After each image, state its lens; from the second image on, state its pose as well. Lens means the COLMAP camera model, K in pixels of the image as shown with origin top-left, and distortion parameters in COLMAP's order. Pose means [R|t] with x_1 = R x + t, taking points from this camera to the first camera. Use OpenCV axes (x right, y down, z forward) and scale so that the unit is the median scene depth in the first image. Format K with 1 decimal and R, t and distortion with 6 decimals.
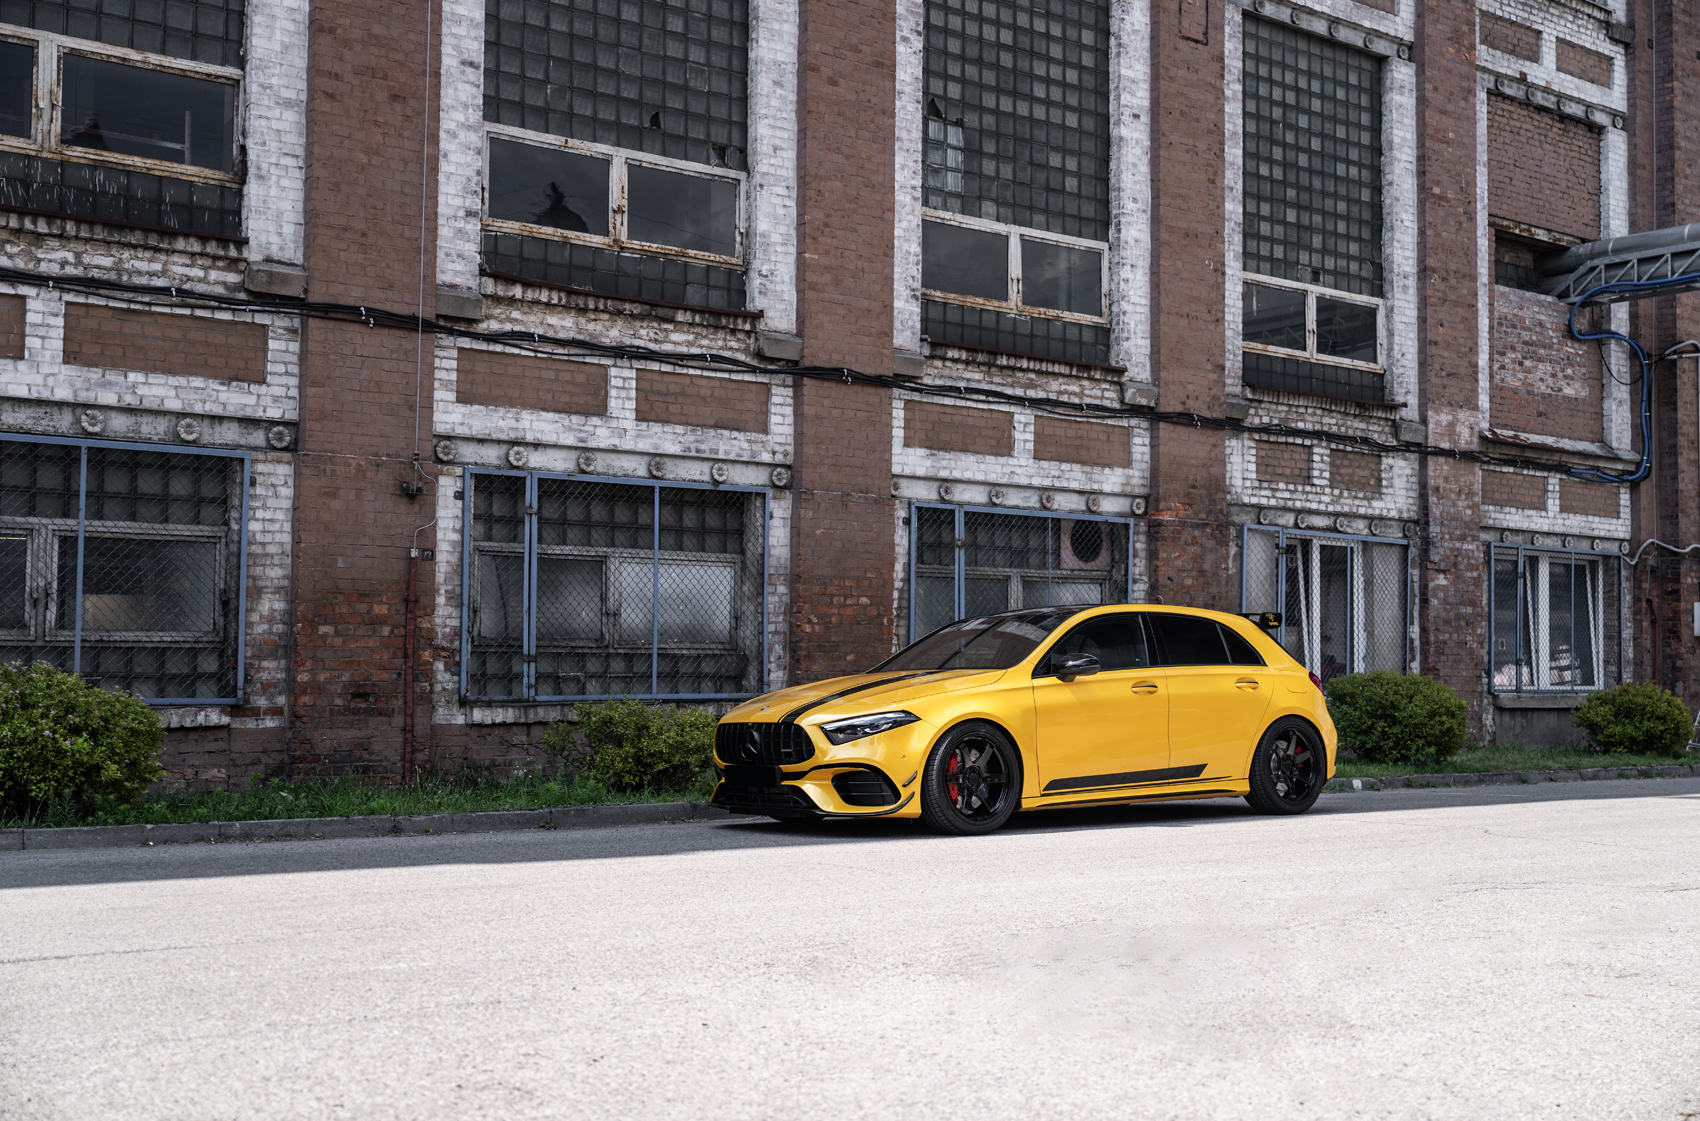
lens RADIAL K [[1822.1, 0, 779.8], [0, 1822.1, 566.9], [0, 0, 1]] dist [-0.008228, 0.013154]
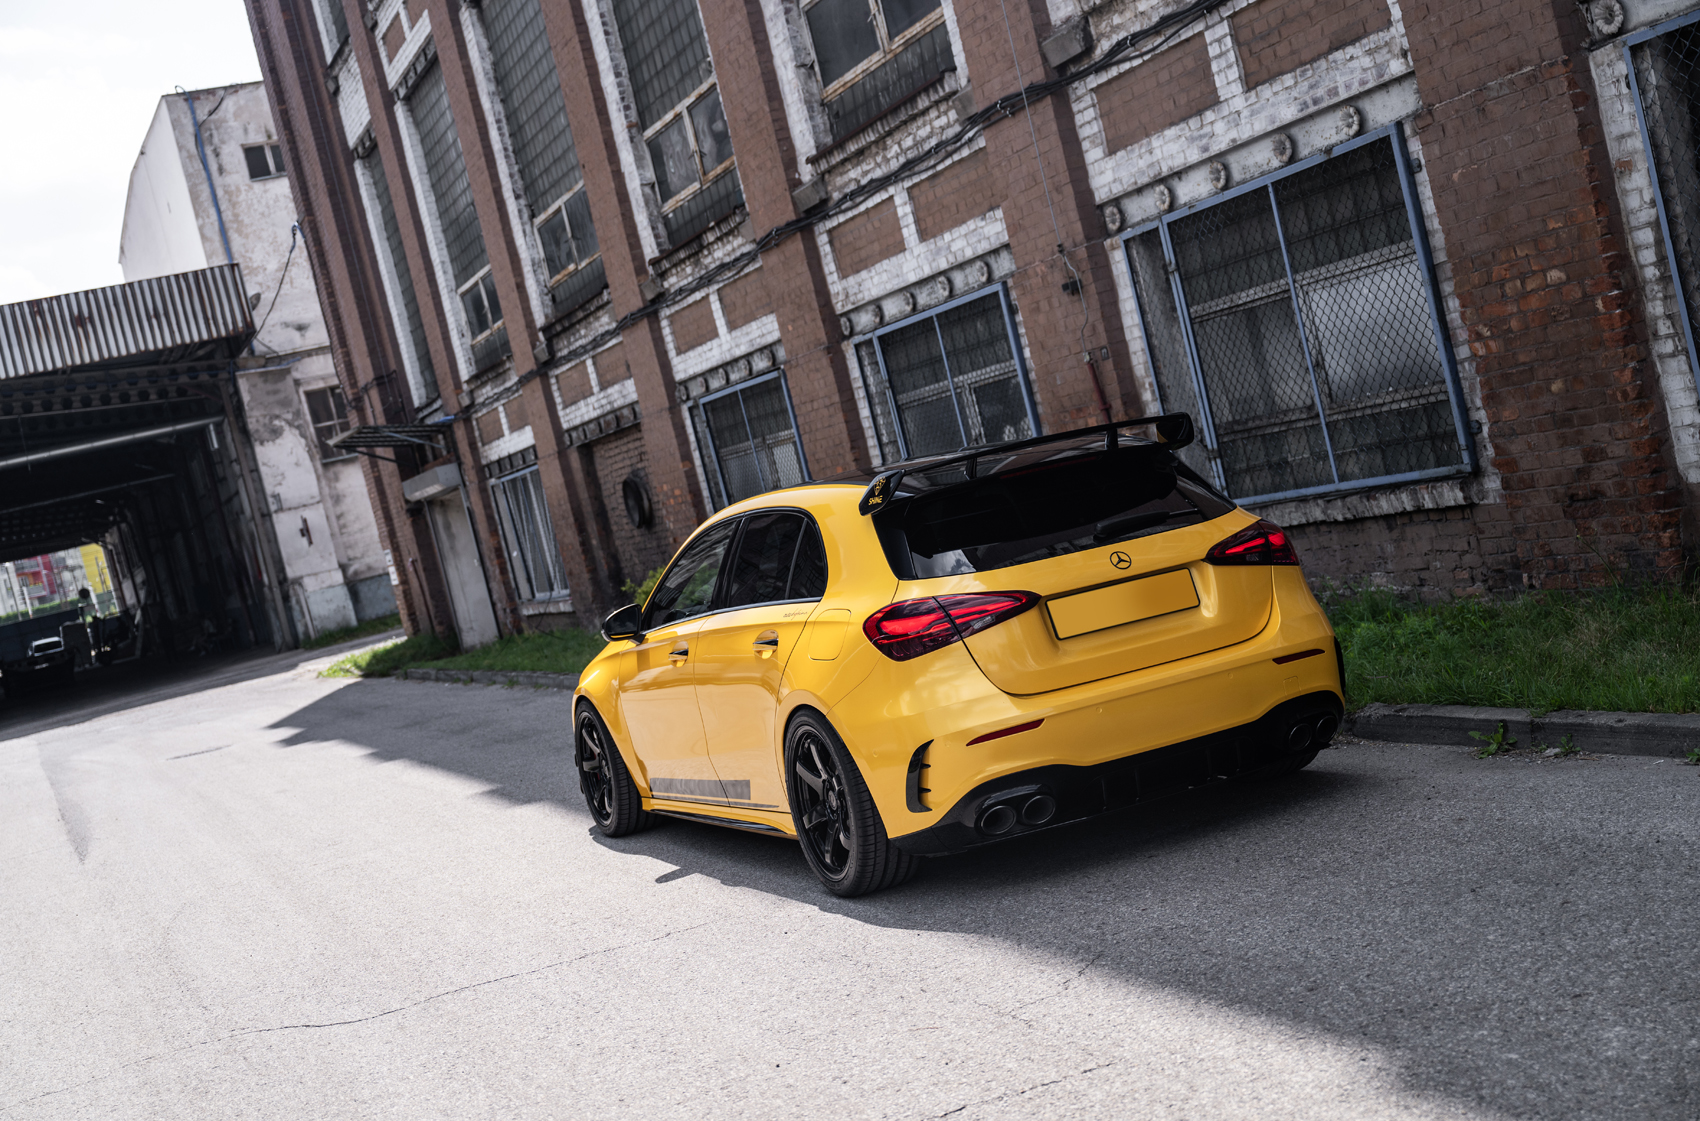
lens RADIAL K [[2044.1, 0, 850.0], [0, 2044.1, 560.5], [0, 0, 1]] dist [0.001063, -0.023367]
pose [[-0.204930, 0.084366, -0.975134, 0.707728], [0.281597, 0.959237, 0.023811, 0.027555], [0.937394, -0.269715, -0.220334, 0.976988]]
